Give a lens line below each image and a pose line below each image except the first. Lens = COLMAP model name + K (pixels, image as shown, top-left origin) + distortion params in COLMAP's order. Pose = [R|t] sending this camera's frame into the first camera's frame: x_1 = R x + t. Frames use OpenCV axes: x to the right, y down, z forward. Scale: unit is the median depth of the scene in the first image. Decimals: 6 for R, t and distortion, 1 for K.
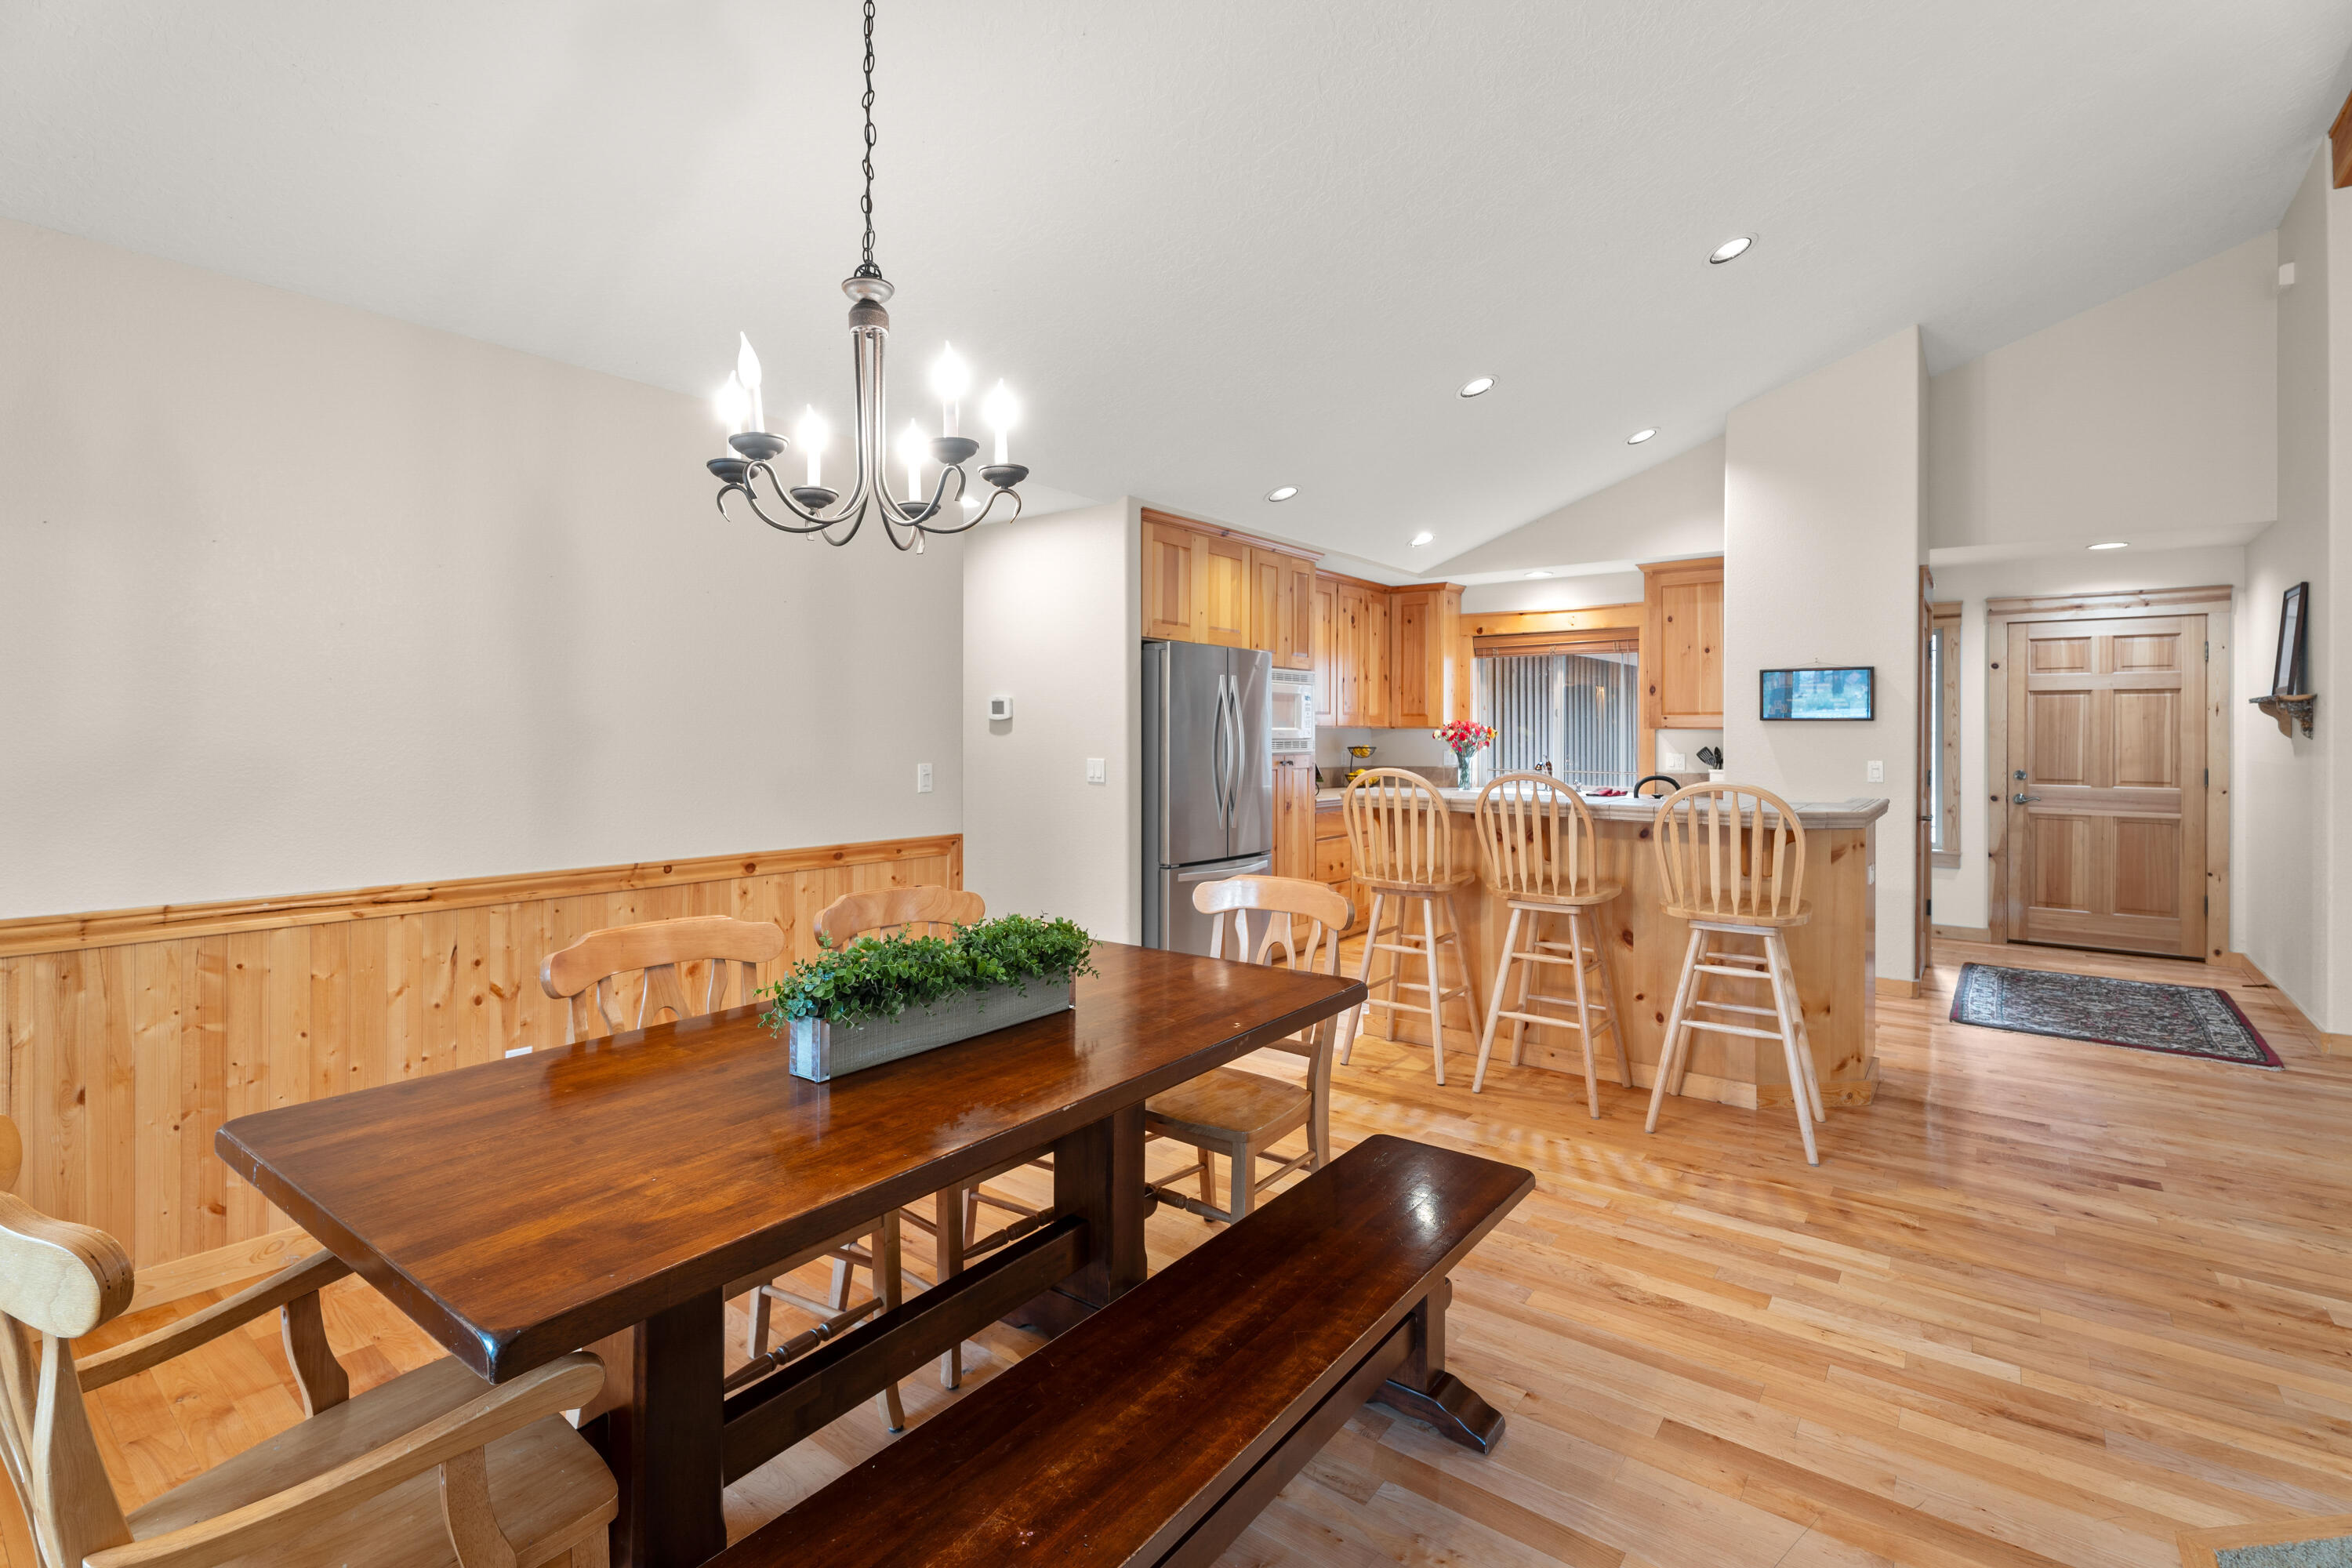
lens RADIAL K [[1077.4, 0, 1166.6], [0, 1077.4, 727.2], [0, 0, 1]] dist [-0.000618, -0.000058]
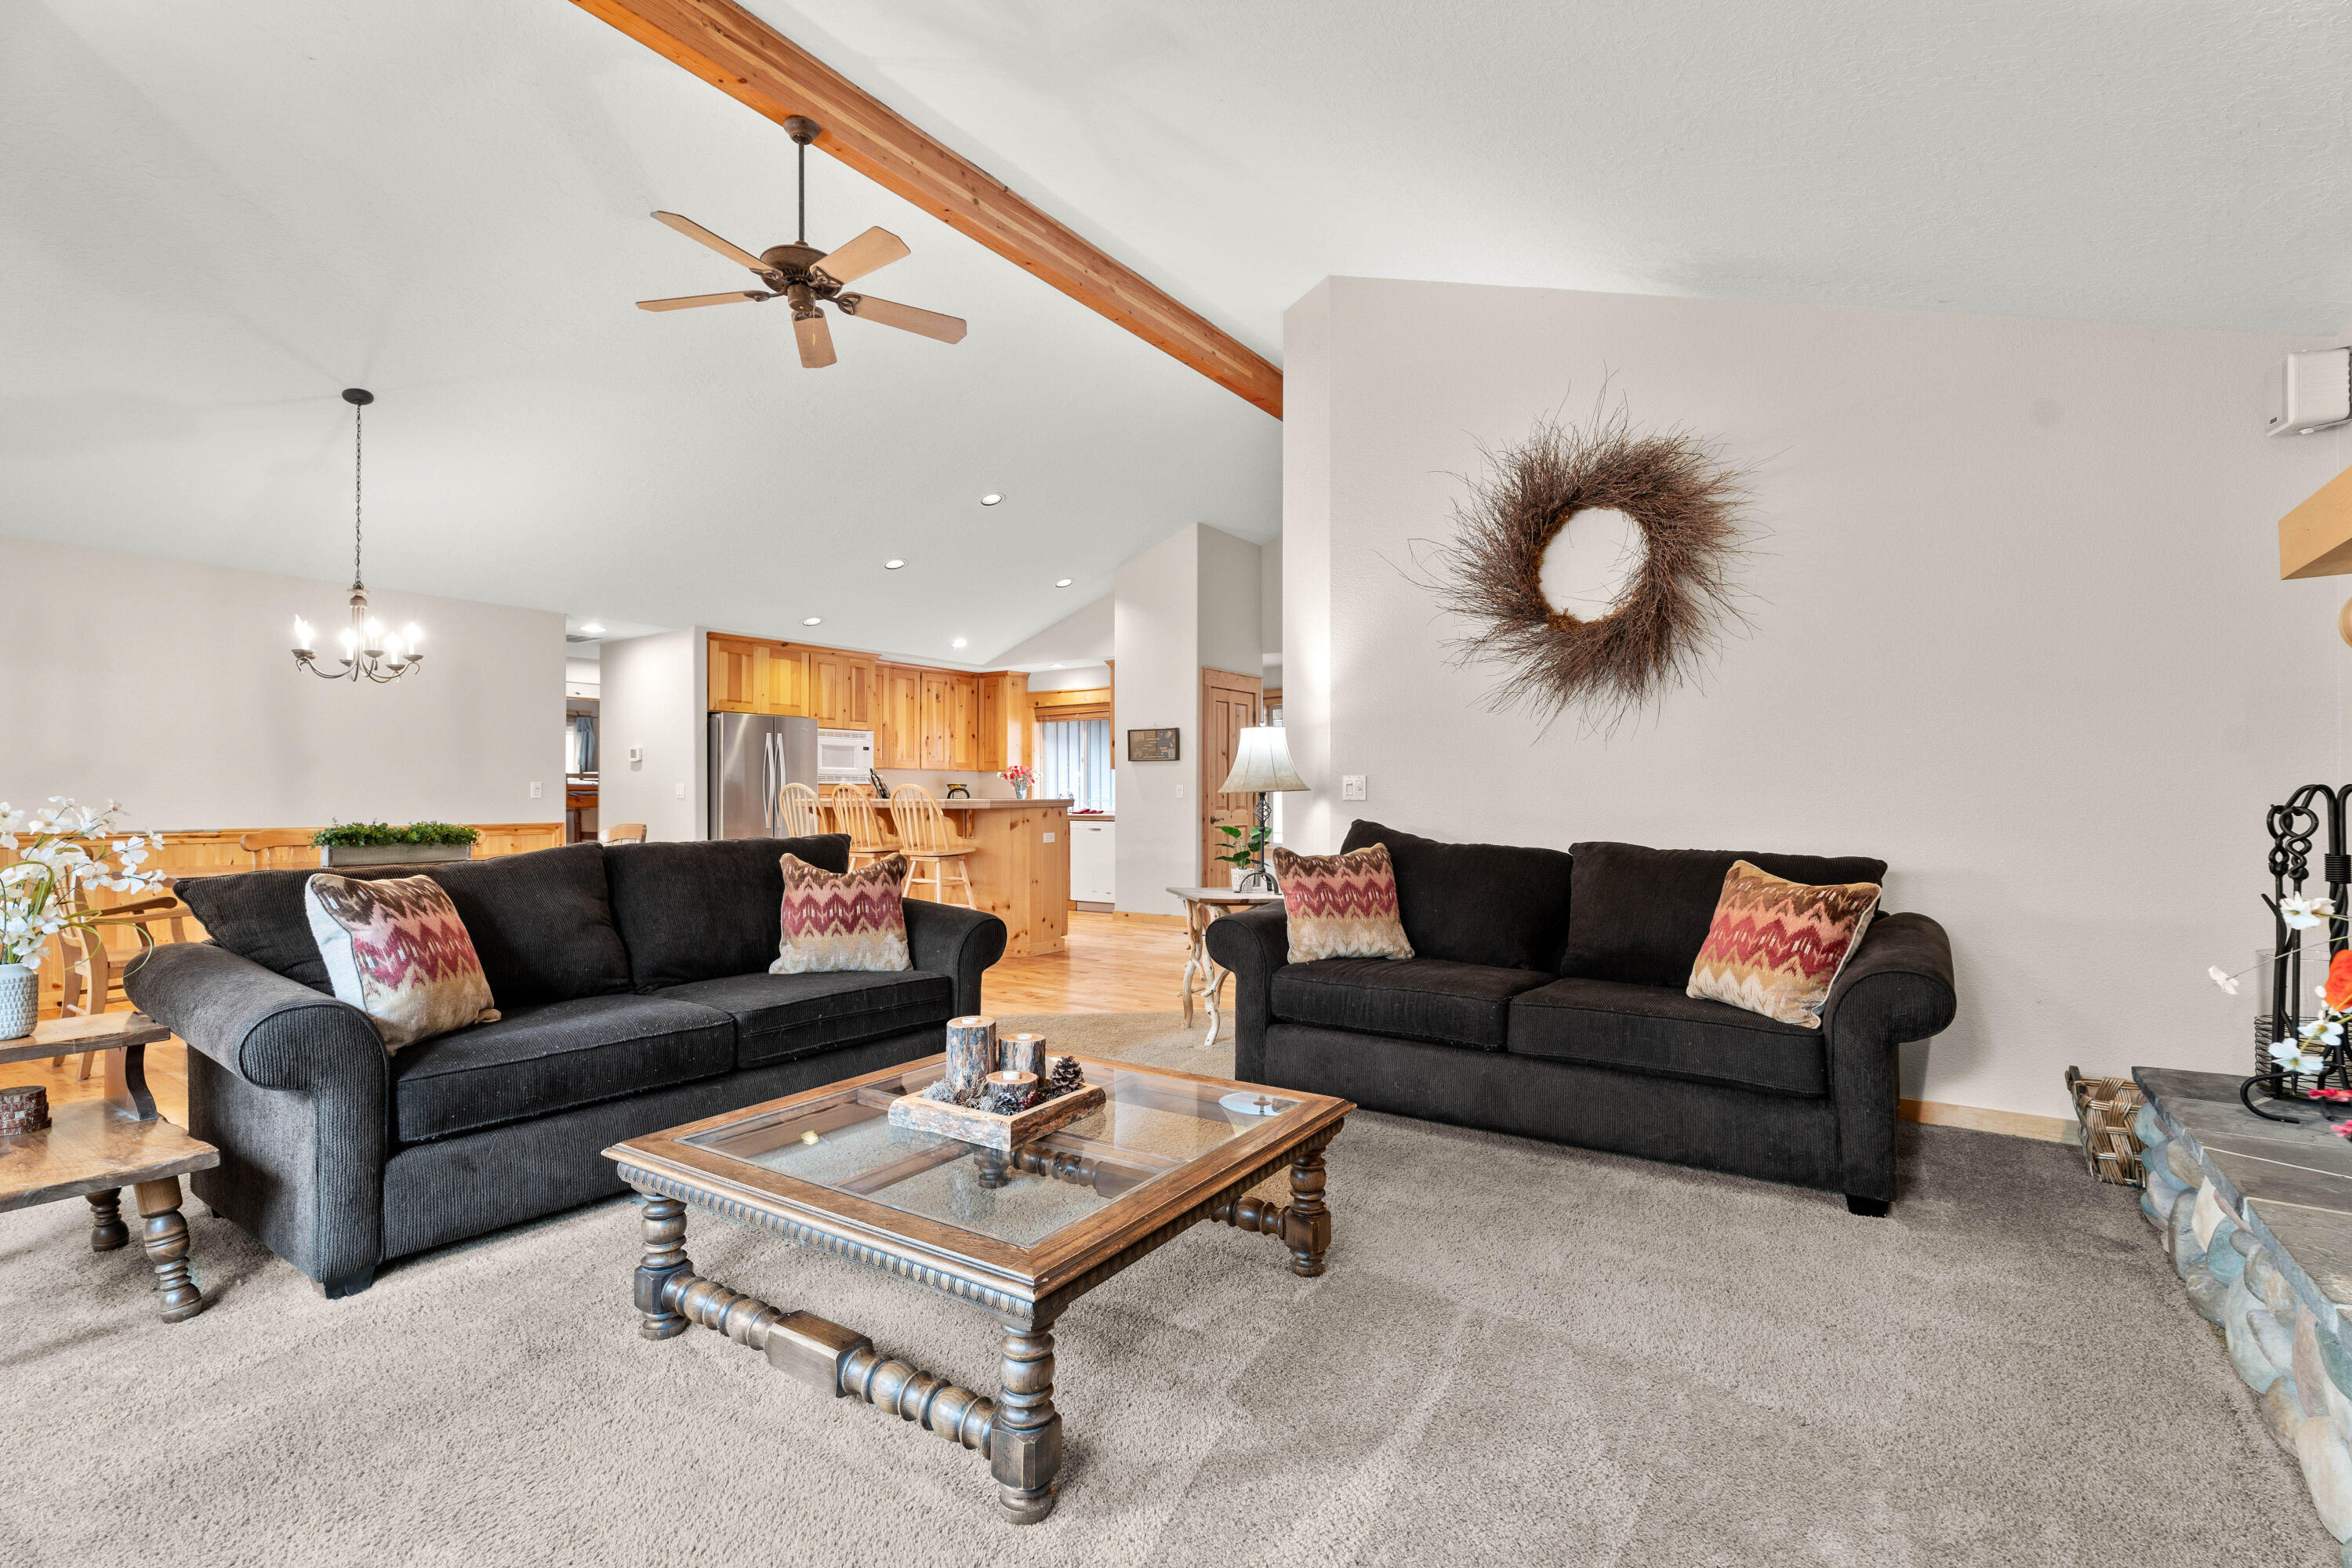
lens RADIAL K [[1058.3, 0, 1176.0], [0, 1058.3, 784.0], [0, 0, 1]] dist [0.000211, 0.000114]
pose [[0.997958, -0.005471, 0.063632, 0.536369], [0.005830, 0.999968, -0.005462, 0.038715], [-0.063600, 0.005822, 0.997958, -0.605203]]
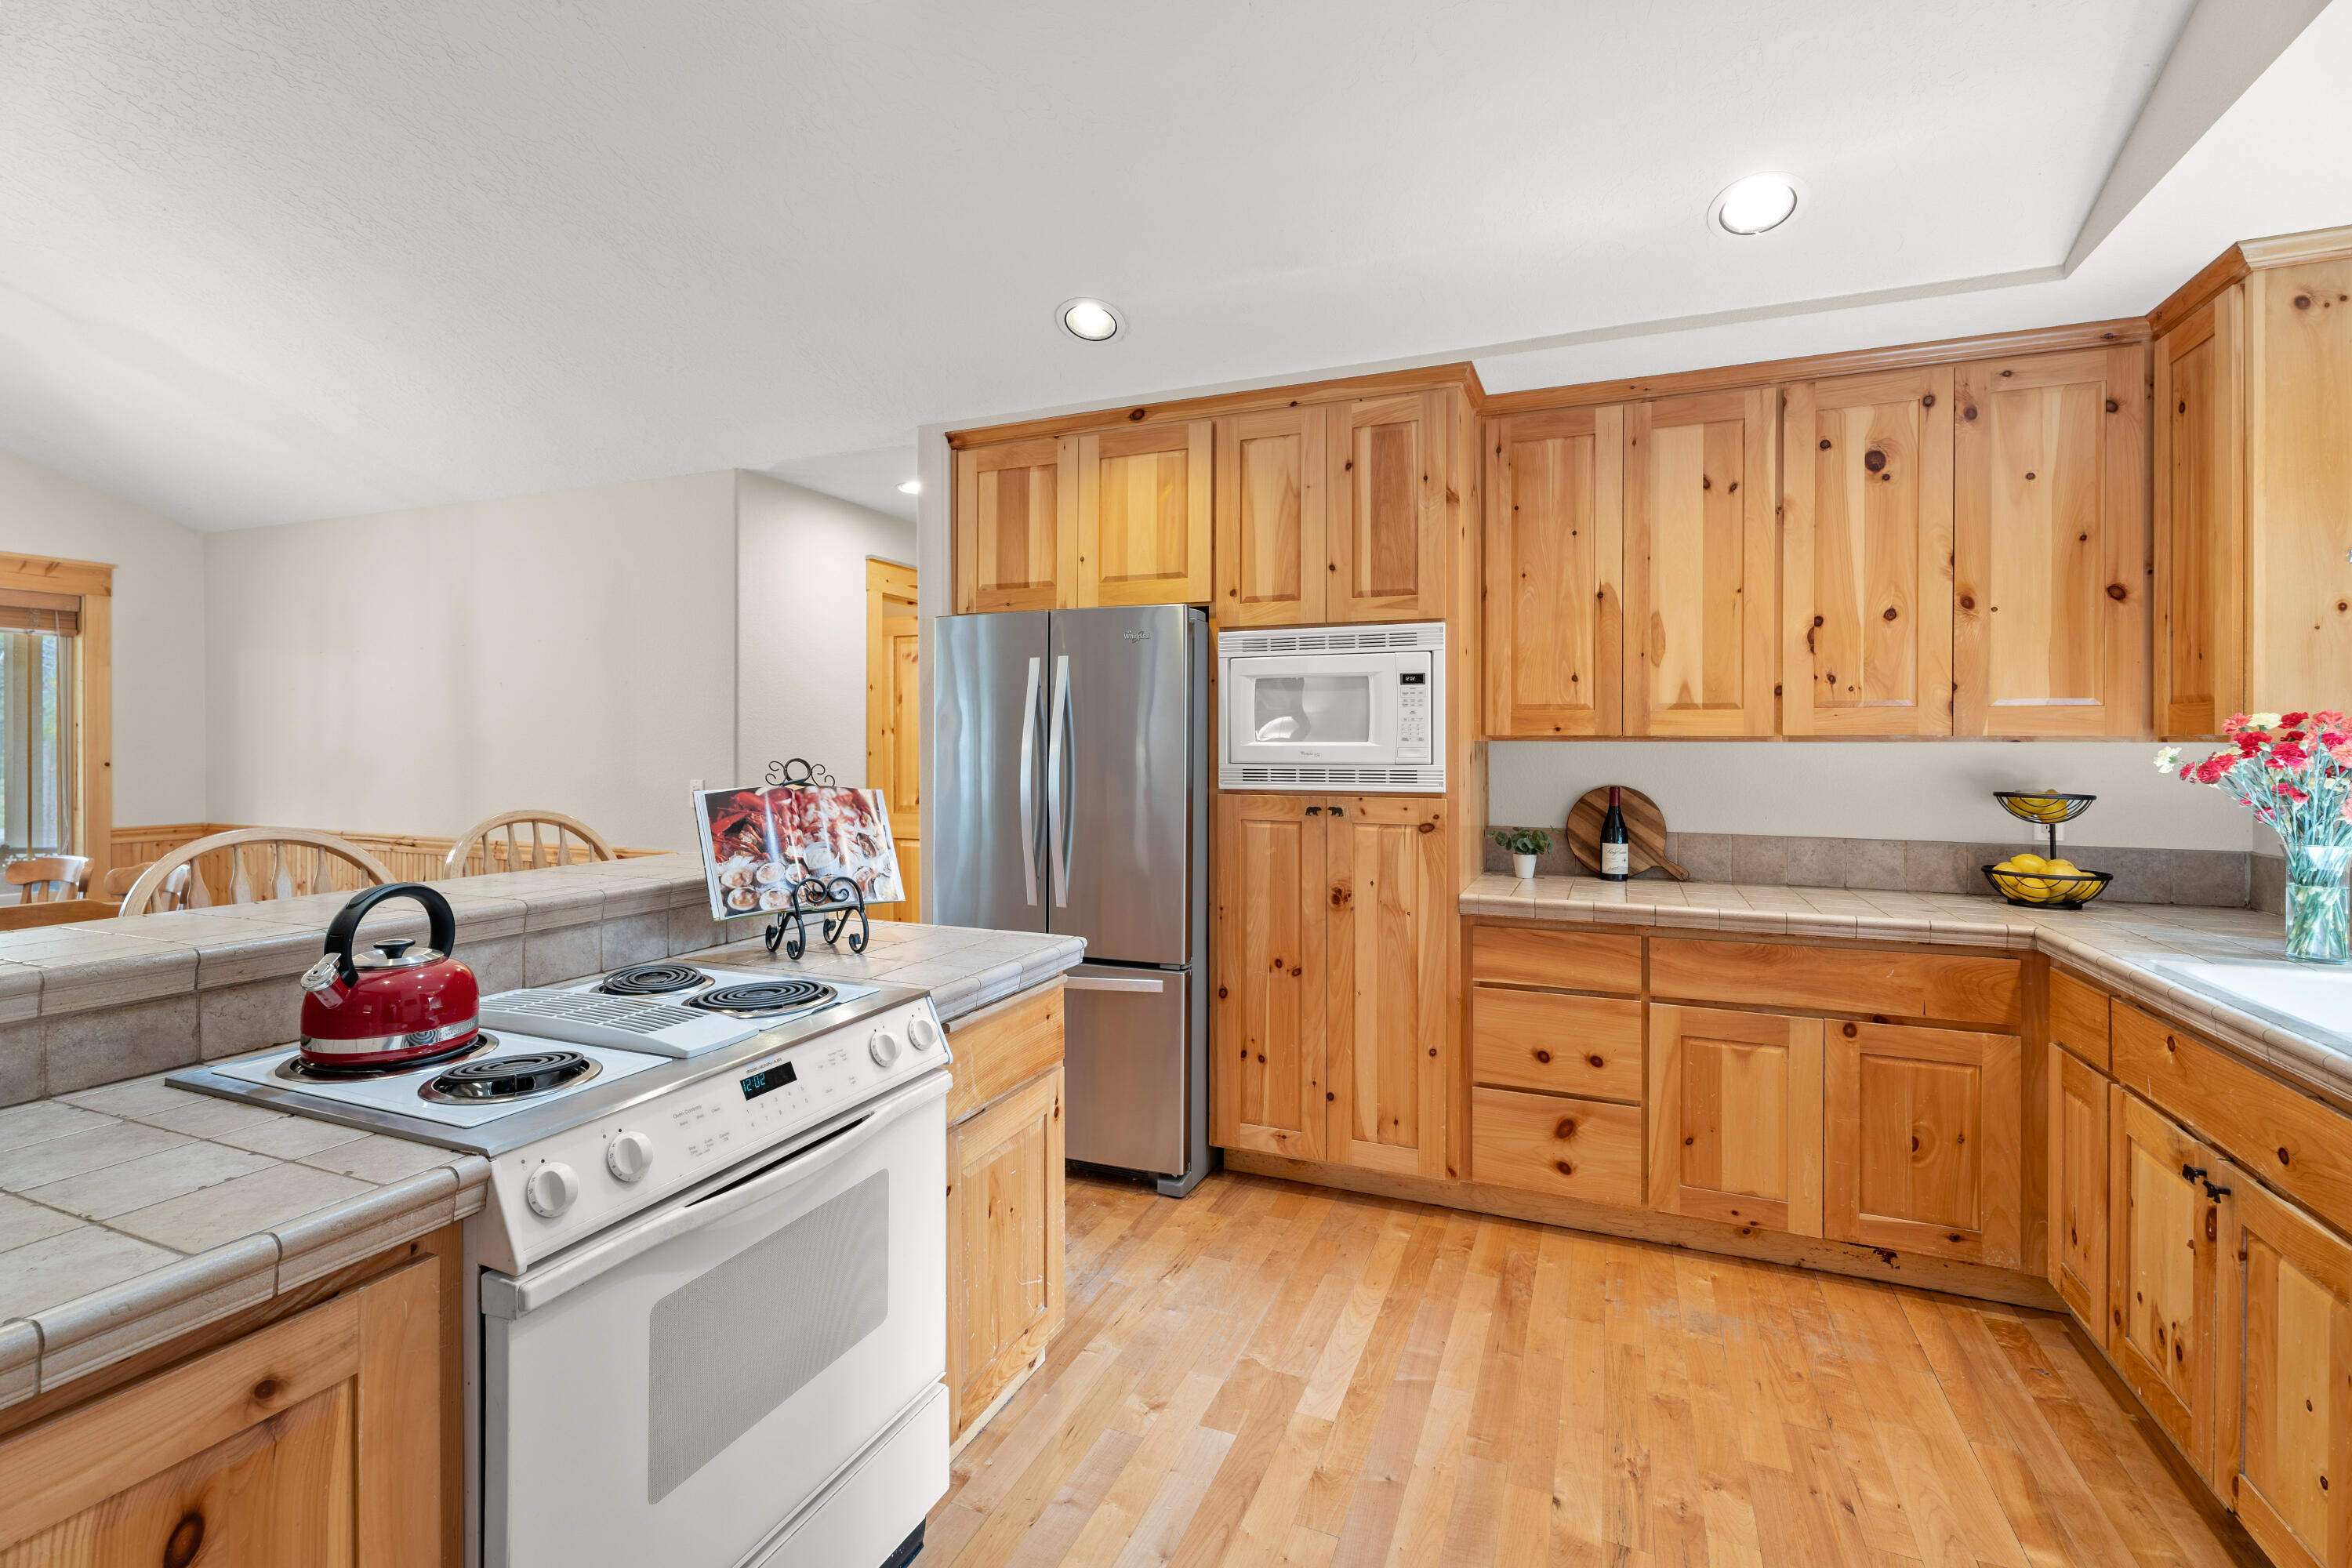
lens RADIAL K [[1077.4, 0, 1166.6], [0, 1077.4, 727.2], [0, 0, 1]] dist [-0.000618, -0.000058]
pose [[0.258064, -0.005014, -0.966115, 0.636165], [0.007927, 0.999964, -0.003072, -0.005904], [0.966095, -0.006866, 0.258094, 0.866333]]
